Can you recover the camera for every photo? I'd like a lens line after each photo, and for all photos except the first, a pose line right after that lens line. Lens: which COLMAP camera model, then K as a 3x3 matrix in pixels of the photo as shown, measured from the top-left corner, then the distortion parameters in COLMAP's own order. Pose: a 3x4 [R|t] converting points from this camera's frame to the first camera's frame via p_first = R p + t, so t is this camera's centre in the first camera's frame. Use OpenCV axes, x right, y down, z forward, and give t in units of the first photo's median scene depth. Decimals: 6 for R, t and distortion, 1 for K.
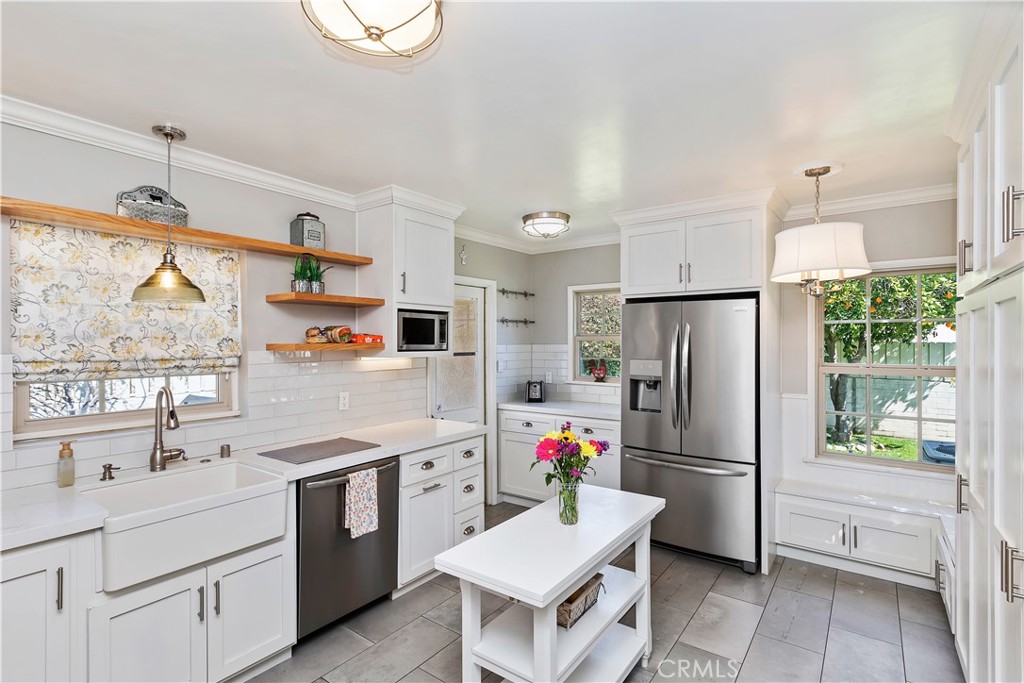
lens RADIAL K [[483.9, 0, 512.0], [0, 483.9, 341.5], [0, 0, 1]] dist [0.000449, 0.000010]
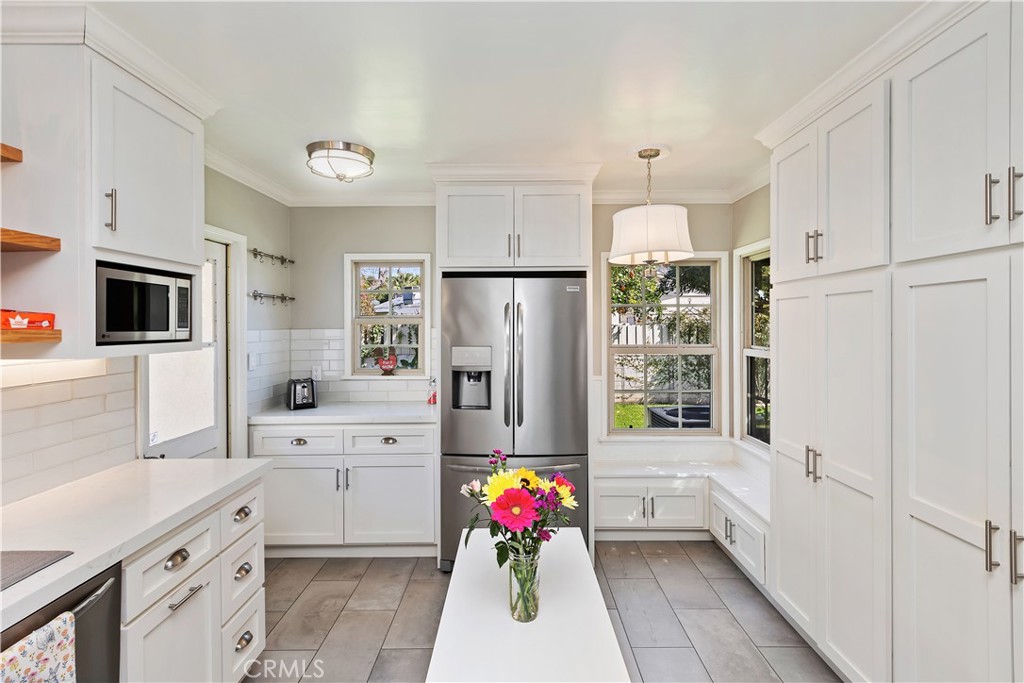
lens RADIAL K [[483.9, 0, 511.7], [0, 483.9, 323.9], [0, 0, 1]] dist [0.001525, -0.000465]
pose [[0.819570, -0.002294, 0.572975, -0.138503], [0.004266, 0.999989, -0.002099, 0.000772], [-0.572963, 0.004165, 0.819570, 0.275808]]
